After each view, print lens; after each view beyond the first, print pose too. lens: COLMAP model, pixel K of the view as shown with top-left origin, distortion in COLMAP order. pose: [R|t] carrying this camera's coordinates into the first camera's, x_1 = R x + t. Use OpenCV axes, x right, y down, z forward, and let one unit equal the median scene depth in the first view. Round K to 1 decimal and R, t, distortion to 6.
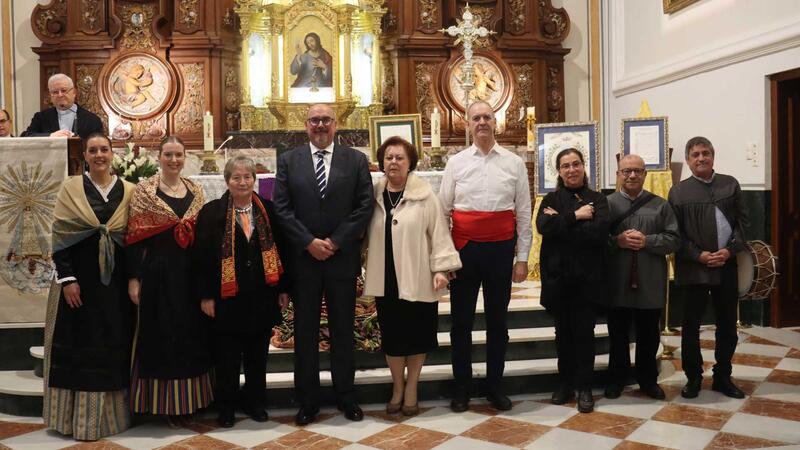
lens RADIAL K [[739.4, 0, 400.0], [0, 739.4, 225.0], [0, 0, 1]] dist [-0.174429, 0.198289]
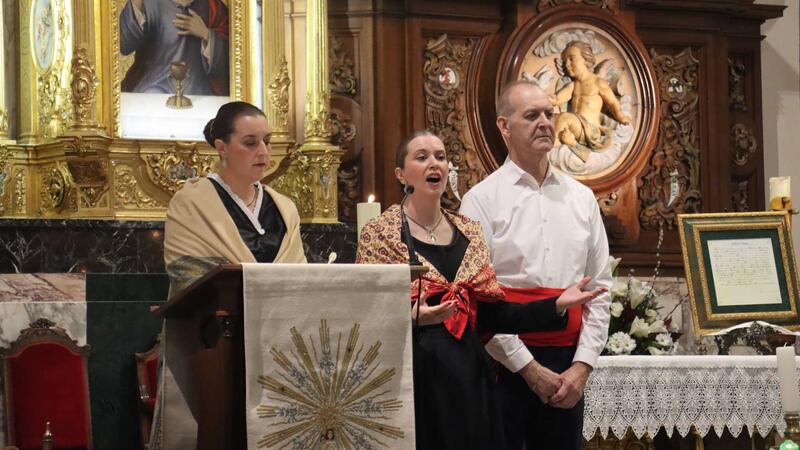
lens RADIAL K [[3134.7, 0, 400.0], [0, 3134.7, 225.0], [0, 0, 1]] dist [1.049239, 1.329436]
pose [[0.903124, 0.025857, 0.428600, -0.666236], [0.020343, 0.994487, -0.102863, 0.023603], [-0.428897, 0.101617, 0.897620, -0.347943]]
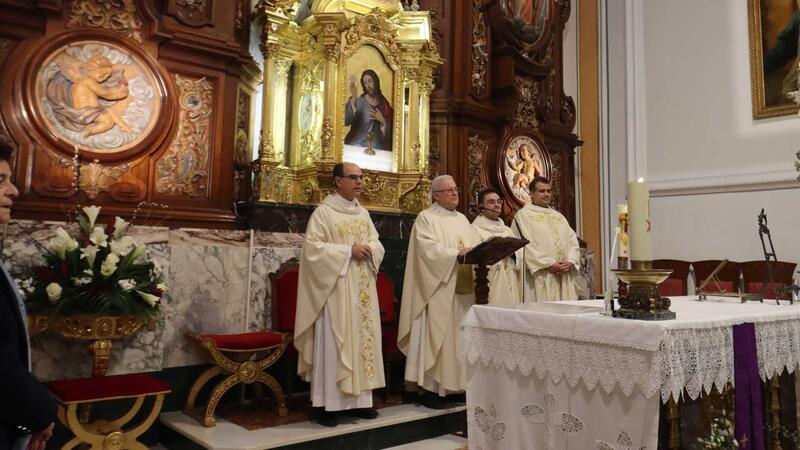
lens RADIAL K [[630.6, 0, 400.1], [0, 630.6, 183.1], [0, 0, 1]] dist [0.006859, 0.003910]
pose [[0.843354, 0.101121, 0.527758, -0.413182], [-0.007351, 0.984213, -0.176834, -0.053939], [-0.537308, 0.145254, 0.830783, 0.518921]]
